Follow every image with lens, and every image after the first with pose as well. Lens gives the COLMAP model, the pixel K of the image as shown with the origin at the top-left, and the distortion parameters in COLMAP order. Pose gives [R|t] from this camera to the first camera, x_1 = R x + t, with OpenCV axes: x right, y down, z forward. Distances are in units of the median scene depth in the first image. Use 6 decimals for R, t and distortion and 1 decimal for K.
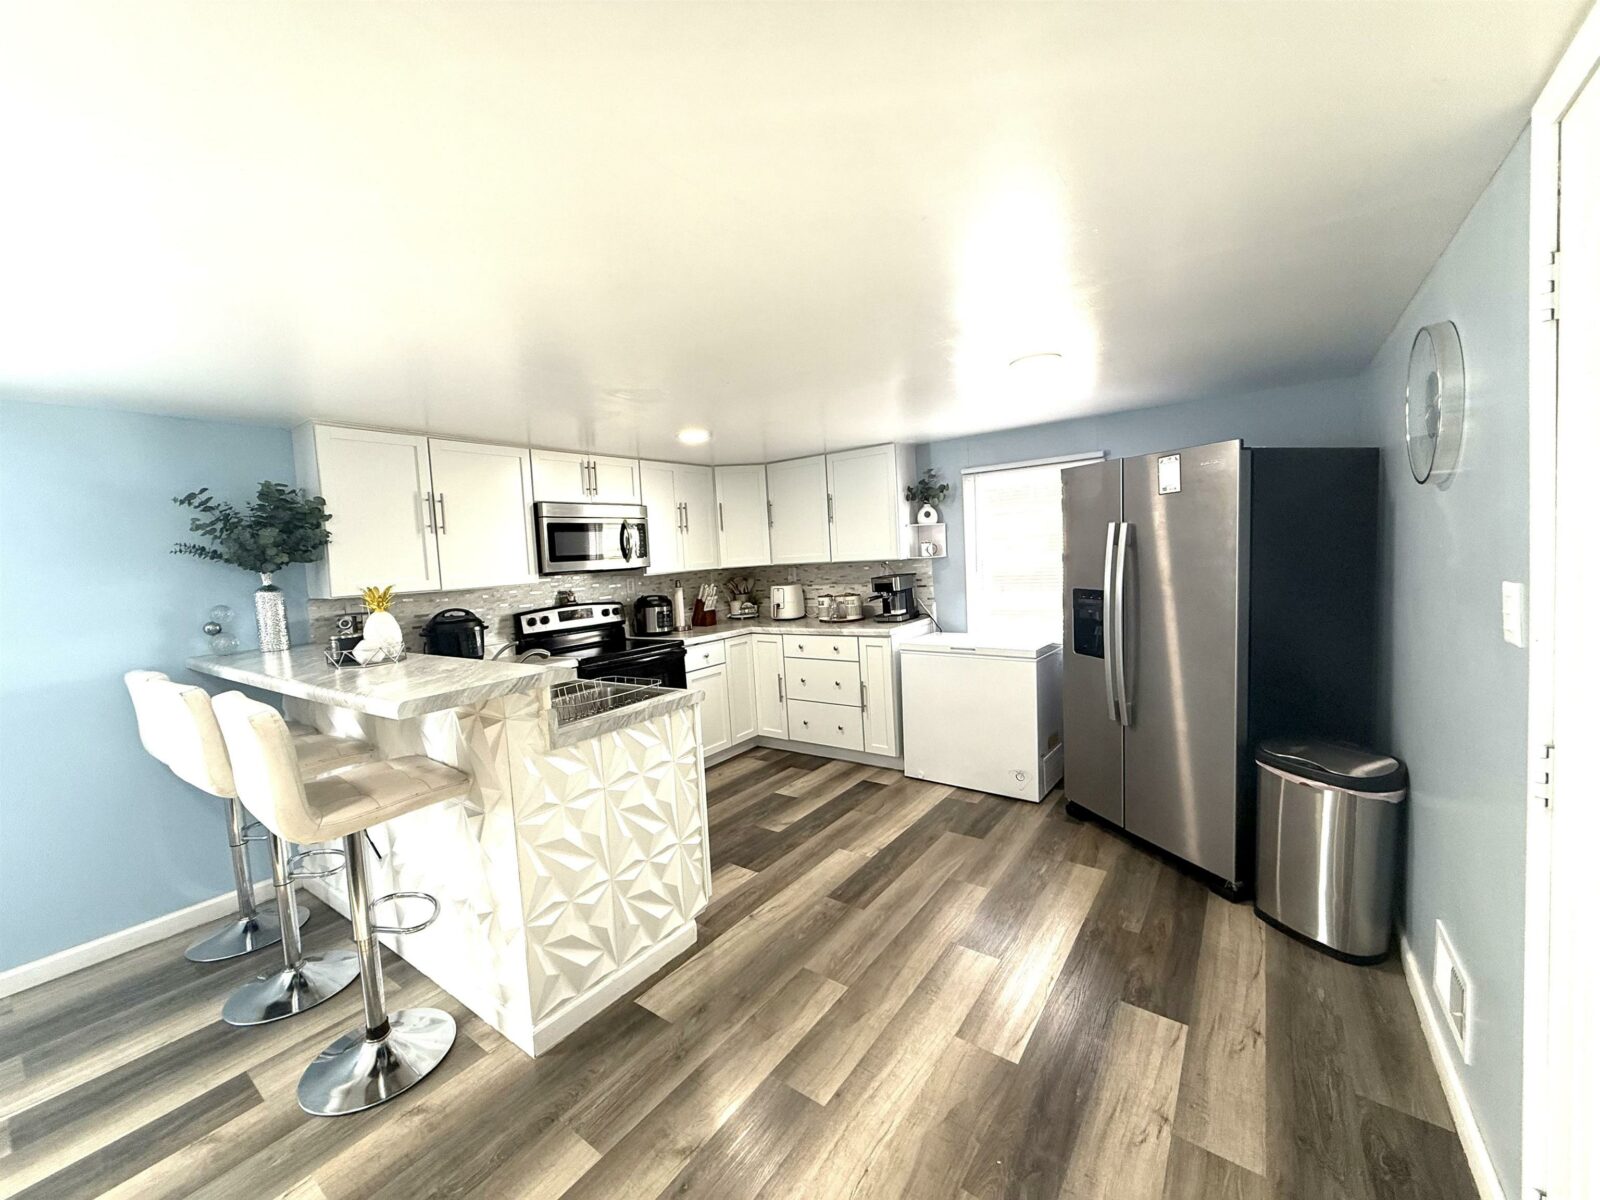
lens RADIAL K [[639.4, 0, 794.2], [0, 639.4, 602.8], [0, 0, 1]] dist [0.000500, -0.000304]
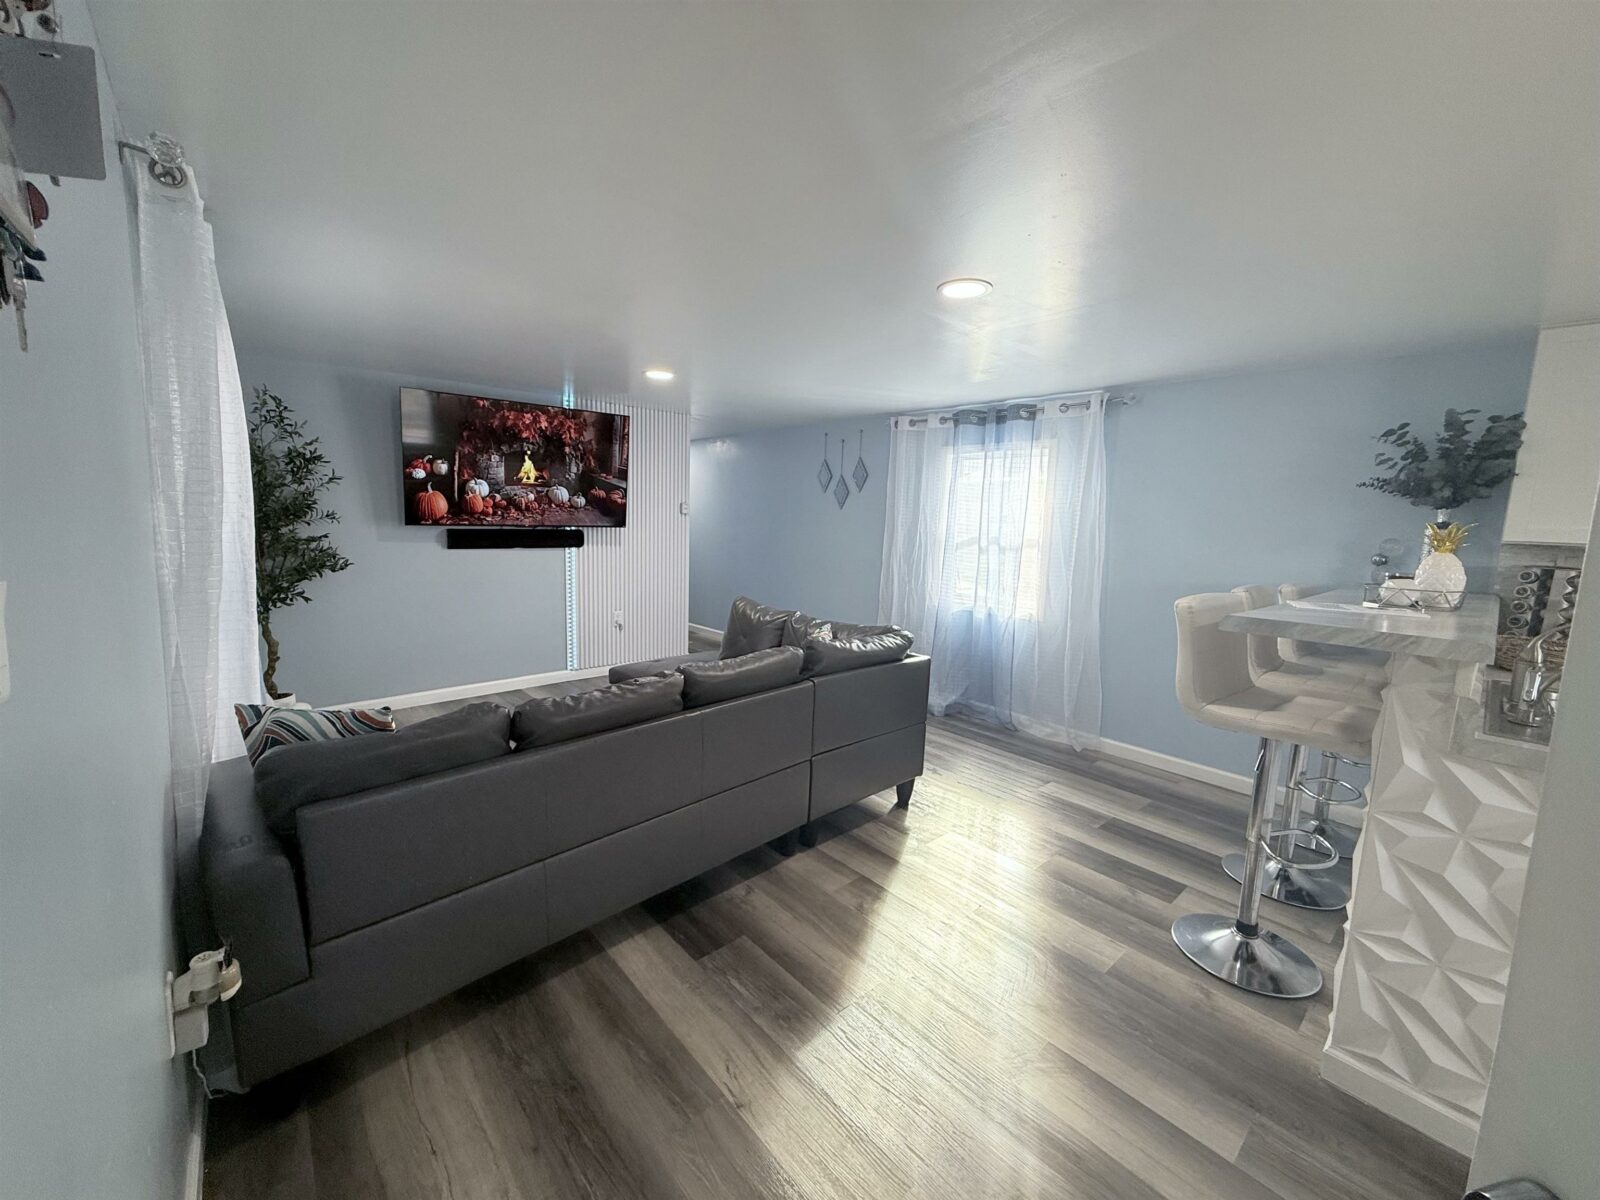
lens RADIAL K [[639.4, 0, 794.2], [0, 639.4, 602.8], [0, 0, 1]] dist [0.000500, -0.000304]
pose [[-0.226688, 0.171866, -0.958684, 0.457230], [-0.098129, 0.975269, 0.198043, -0.006015], [0.969012, 0.138968, -0.204217, 0.399790]]
